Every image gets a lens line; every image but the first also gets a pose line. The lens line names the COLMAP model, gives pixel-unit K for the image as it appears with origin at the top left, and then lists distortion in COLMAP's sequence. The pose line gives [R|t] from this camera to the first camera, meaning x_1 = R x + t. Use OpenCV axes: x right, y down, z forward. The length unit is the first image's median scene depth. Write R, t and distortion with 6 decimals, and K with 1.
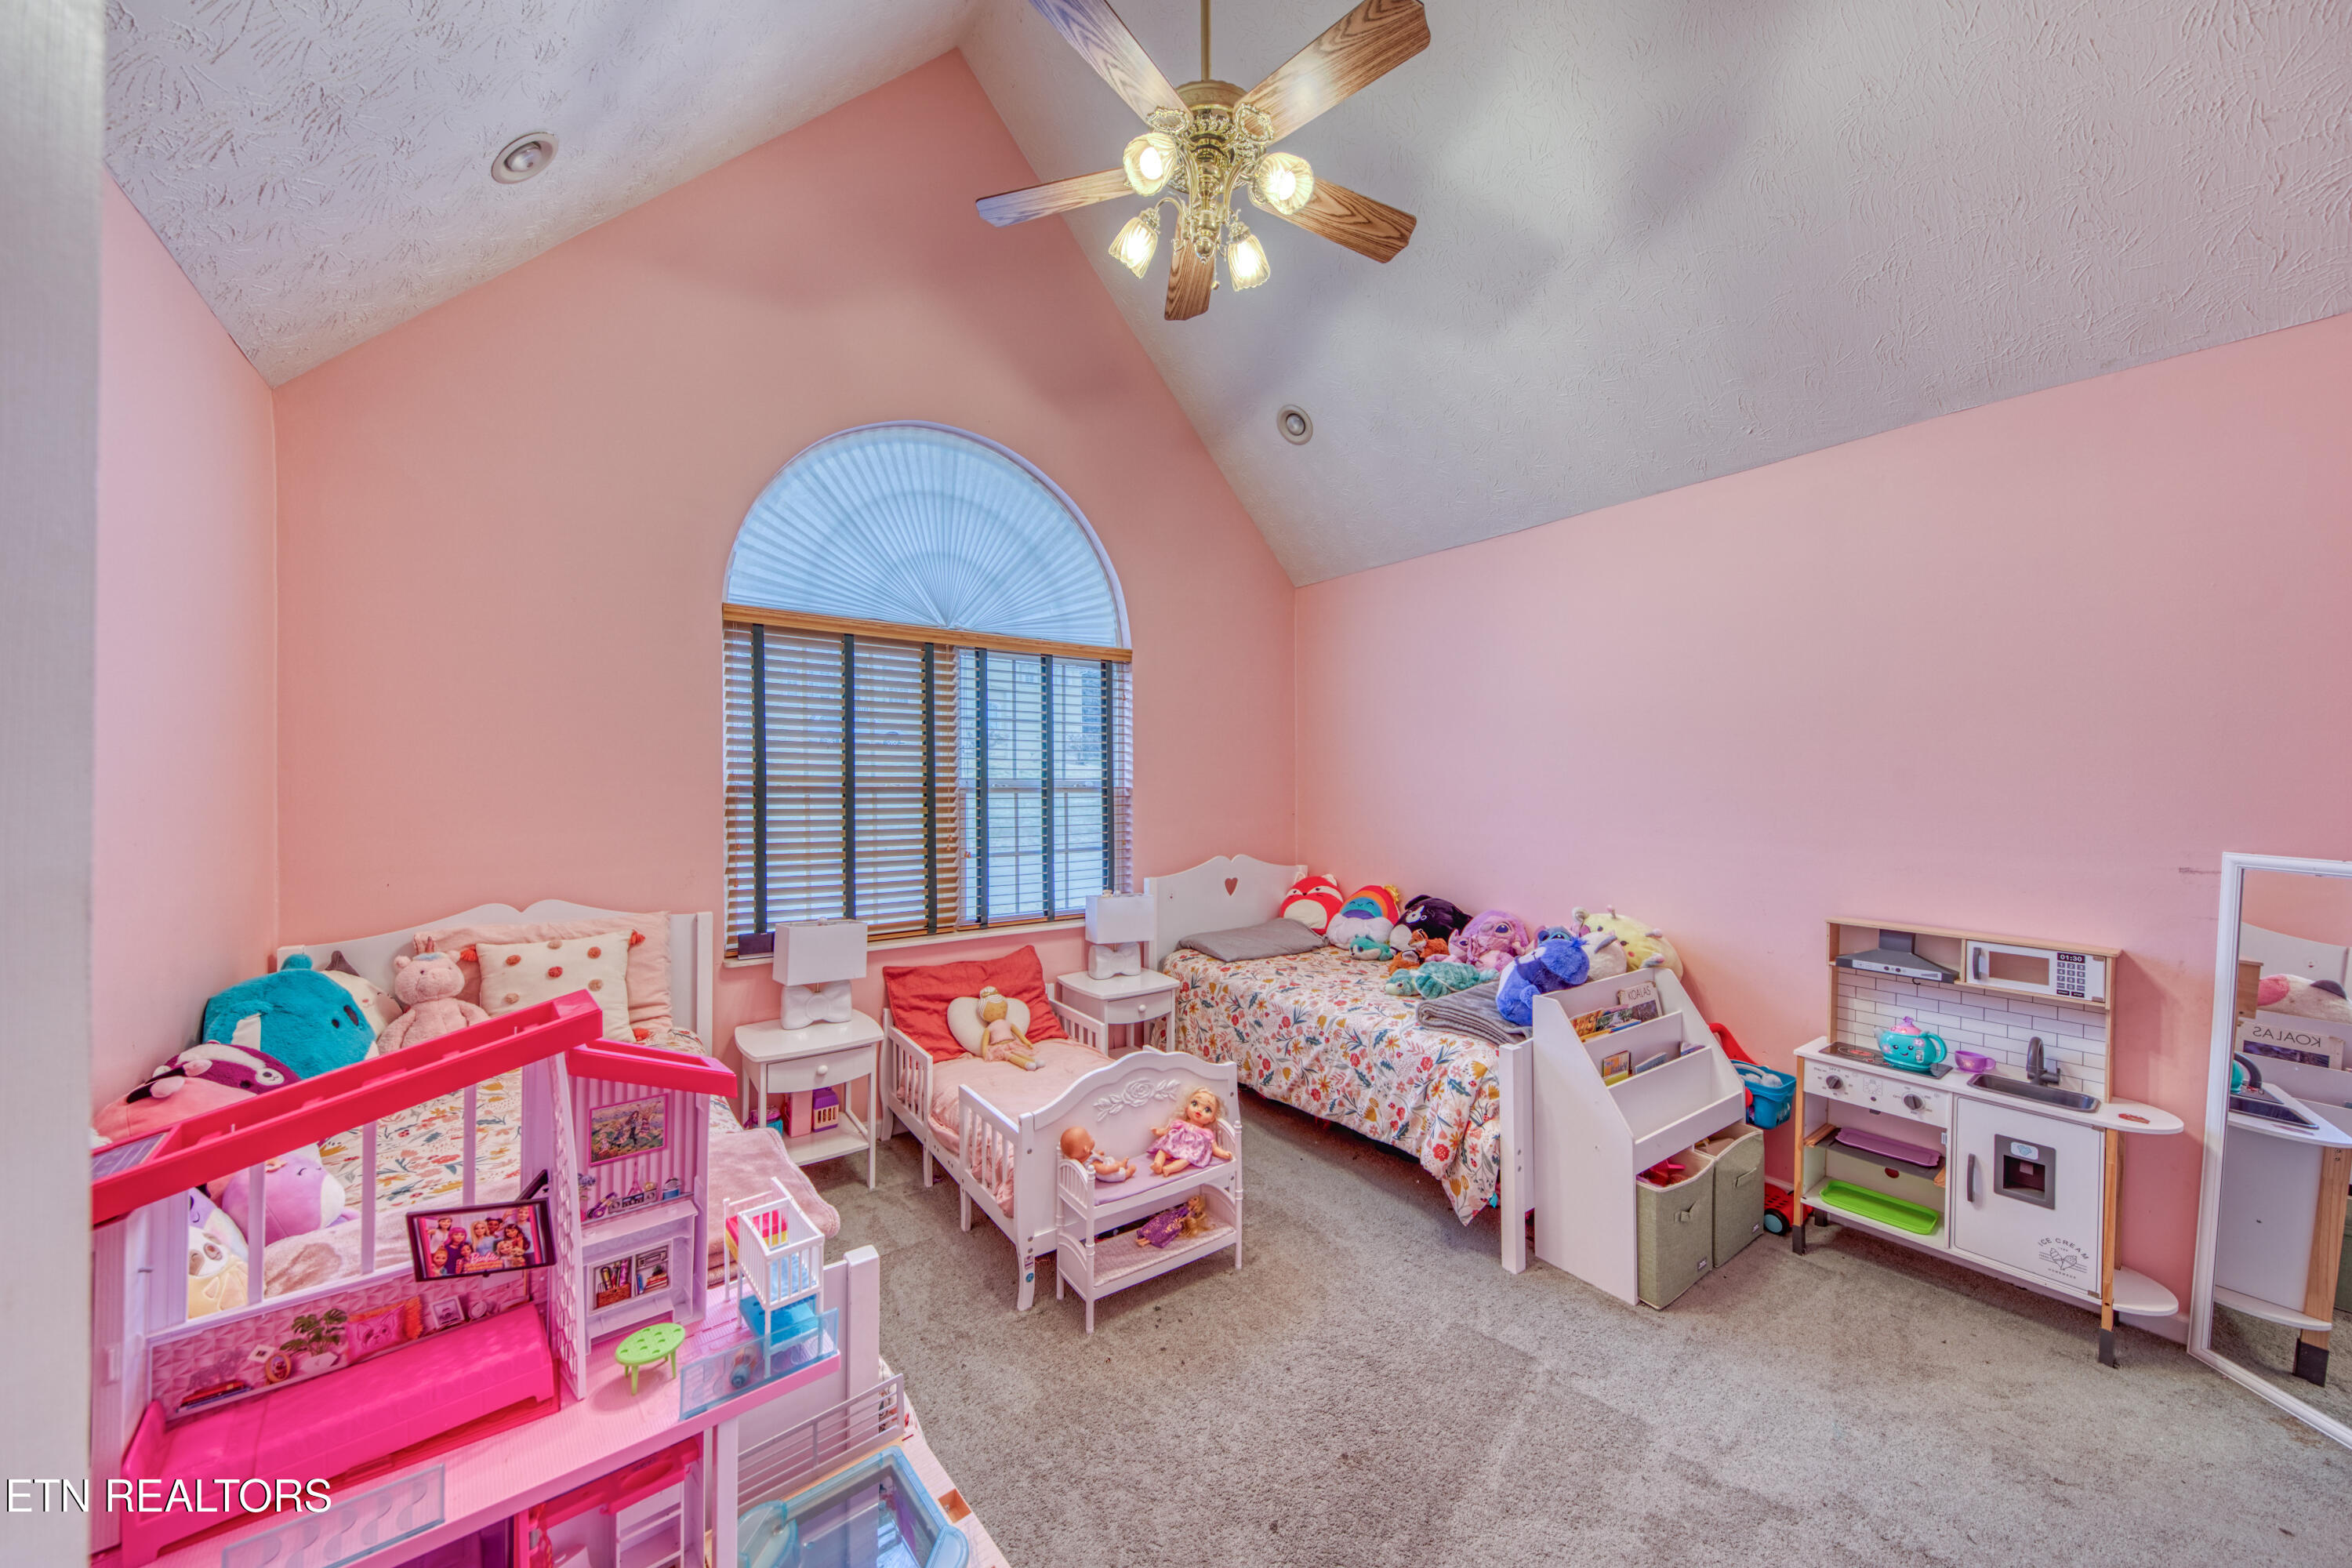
lens RADIAL K [[814.0, 0, 1181.1], [0, 814.0, 782.8], [0, 0, 1]] dist [-0.002453, -0.001044]
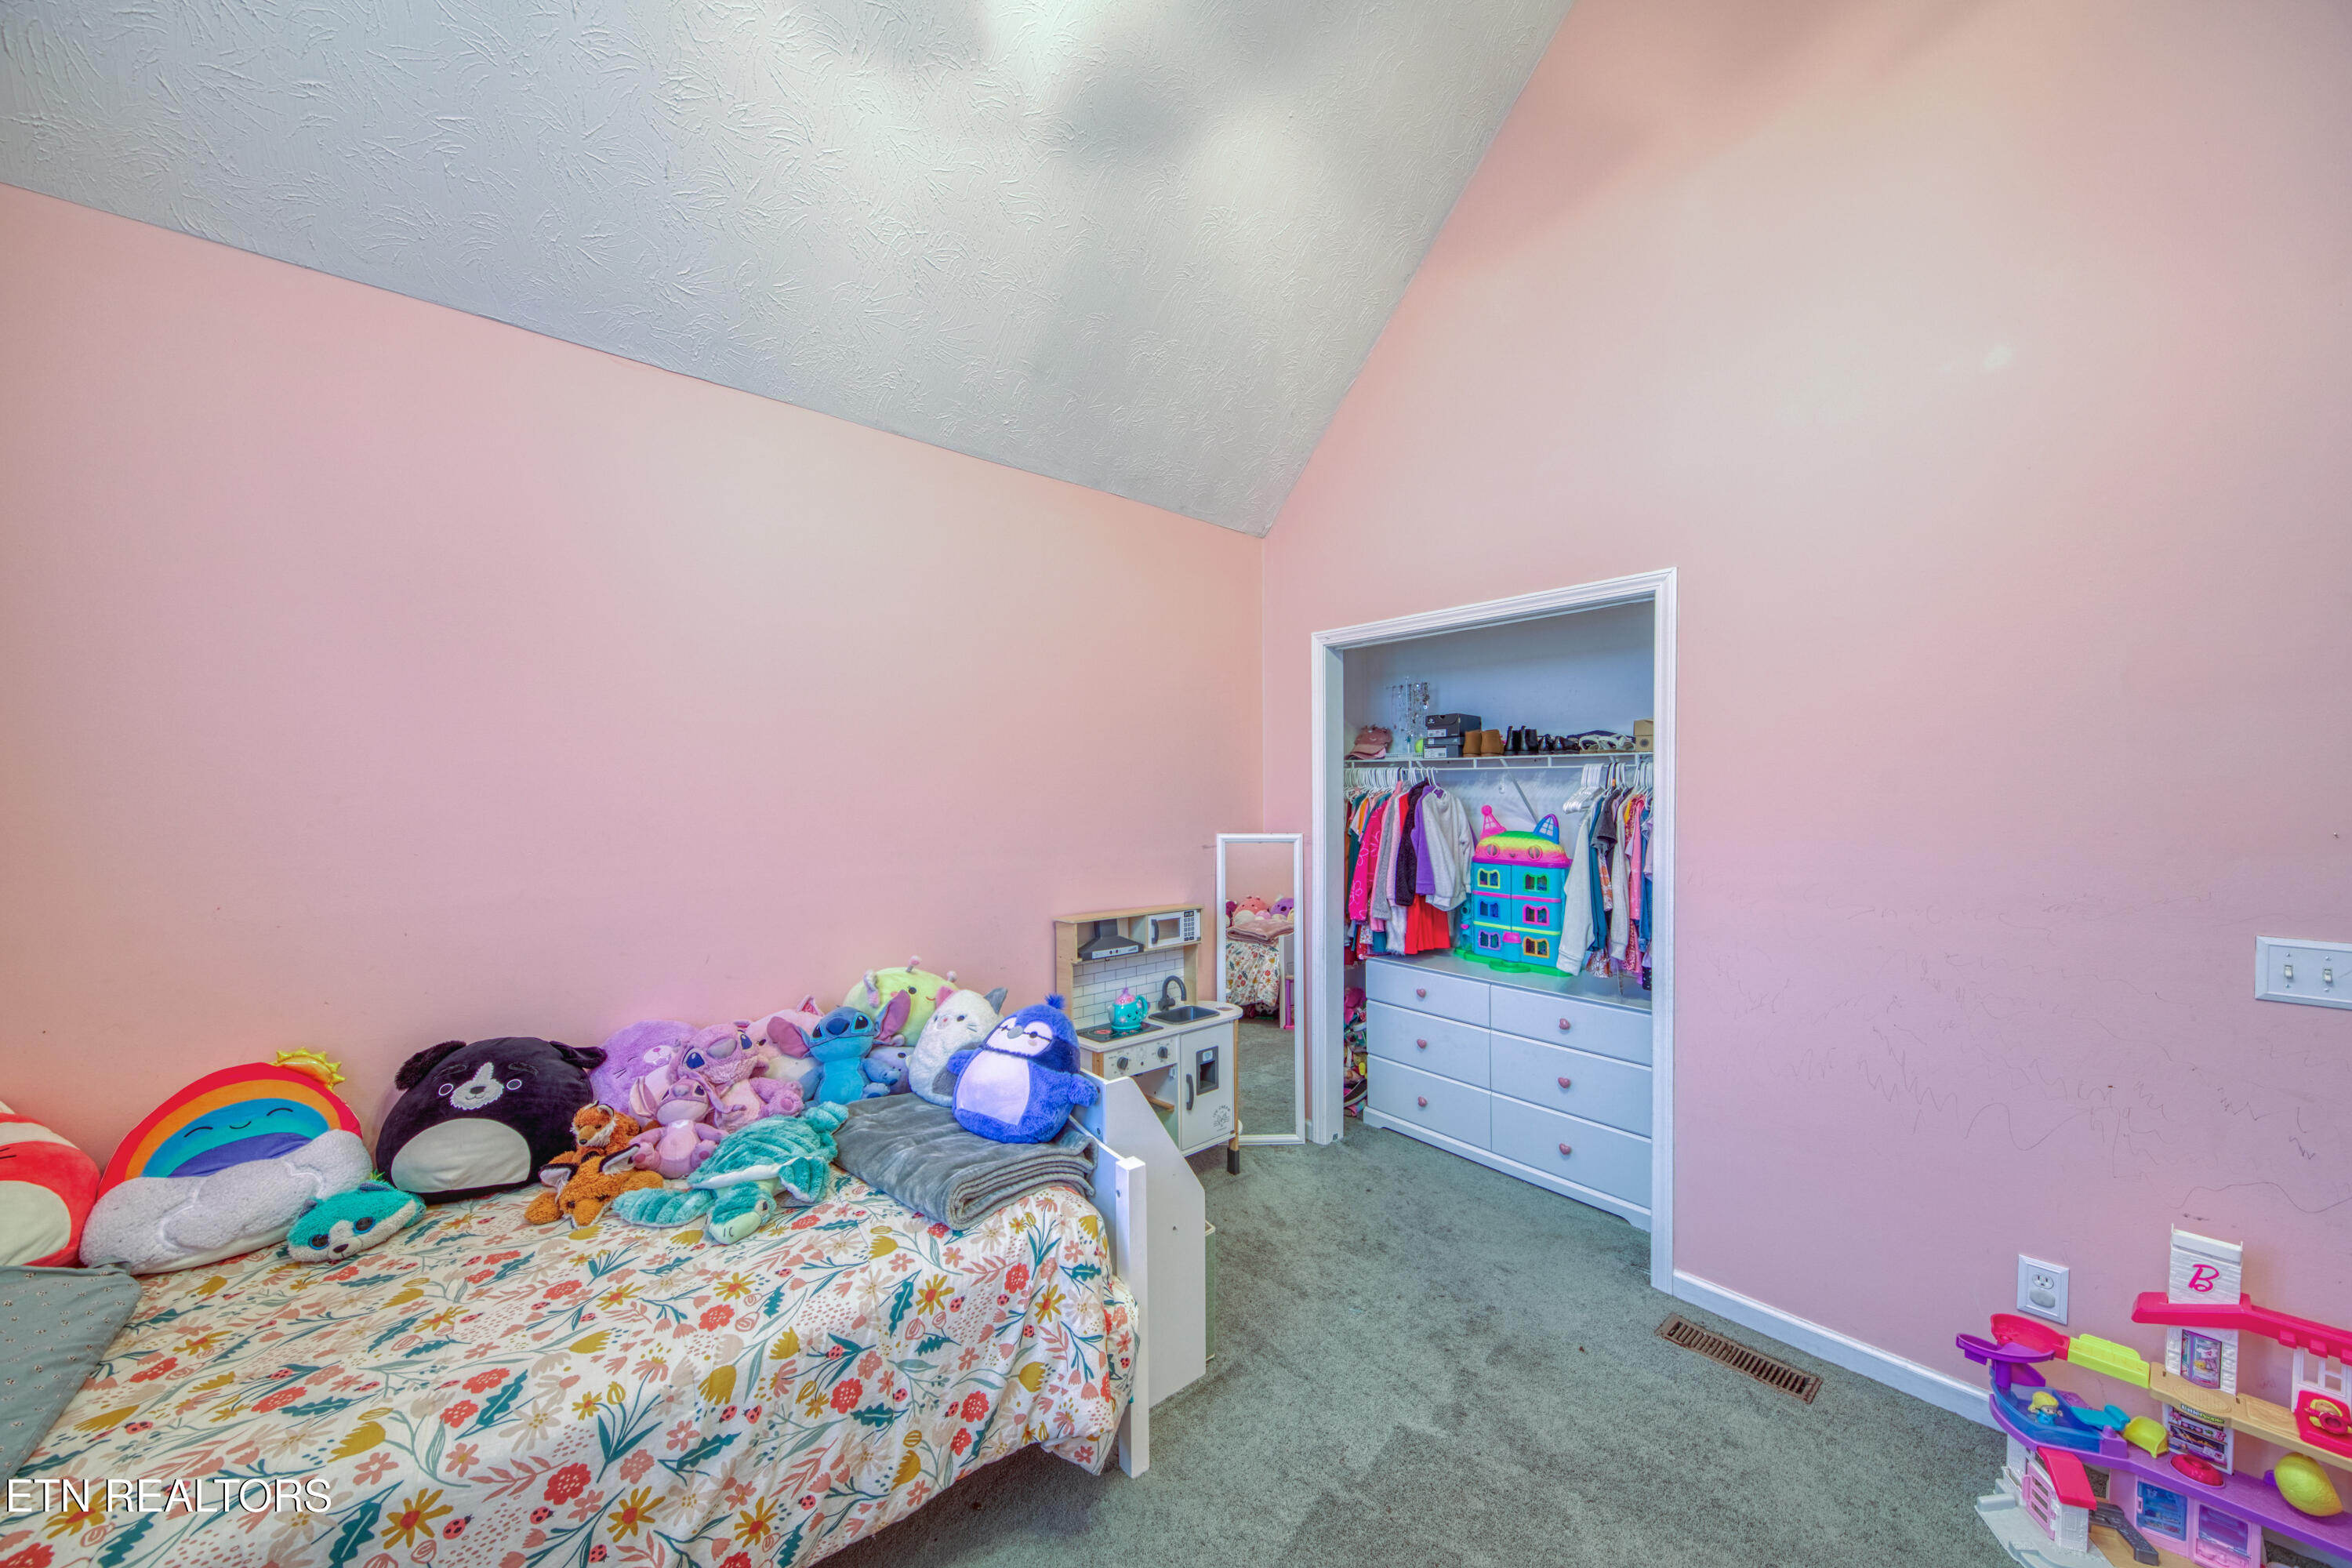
lens RADIAL K [[814.0, 0, 1178.7], [0, 814.0, 795.1], [0, 0, 1]] dist [-0.002453, -0.001044]
pose [[-0.064697, -0.007213, 0.997879, -0.269134], [0.005908, 0.999954, 0.007611, -0.005265], [-0.997887, 0.006388, -0.064652, 0.868370]]
